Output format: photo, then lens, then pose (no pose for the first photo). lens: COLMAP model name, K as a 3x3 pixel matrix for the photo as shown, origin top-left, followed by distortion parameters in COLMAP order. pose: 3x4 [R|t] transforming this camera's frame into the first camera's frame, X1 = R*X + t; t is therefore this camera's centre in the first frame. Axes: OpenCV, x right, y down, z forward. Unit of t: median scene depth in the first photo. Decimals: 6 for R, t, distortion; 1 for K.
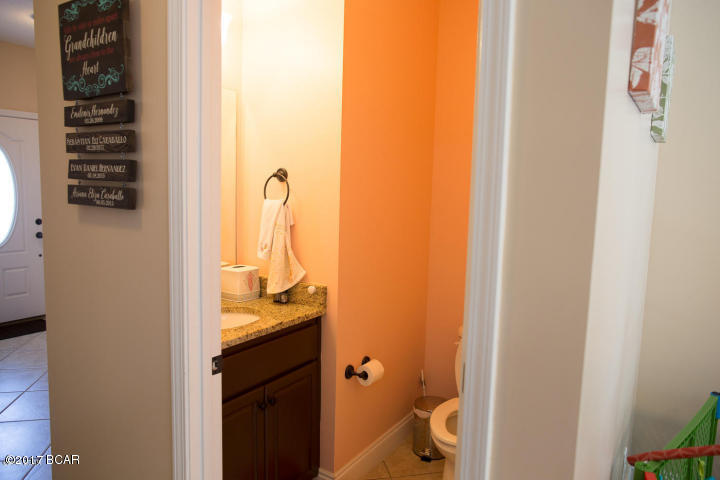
lens RADIAL K [[504.6, 0, 359.8], [0, 504.6, 230.2], [0, 0, 1]] dist [-0.051140, 0.001259]
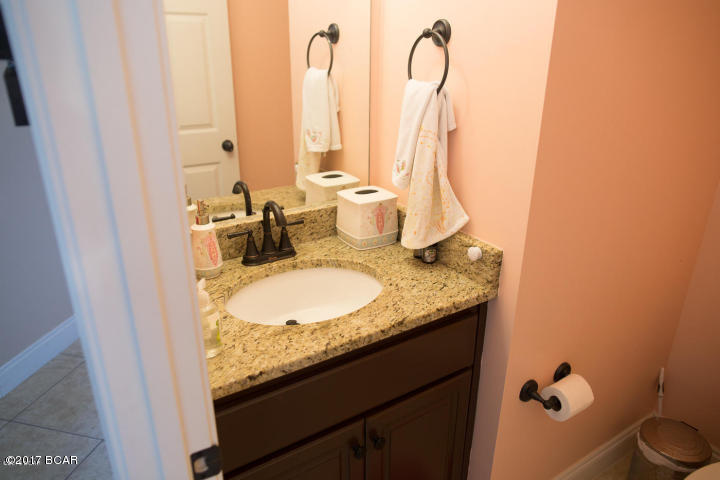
lens RADIAL K [[504.6, 0, 359.8], [0, 504.6, 230.2], [0, 0, 1]] dist [-0.051140, 0.001259]
pose [[0.906603, 0.134764, -0.399886, 0.007763], [-0.020368, 0.960504, 0.277520, -0.056048], [0.421492, -0.243455, 0.873541, 0.462135]]
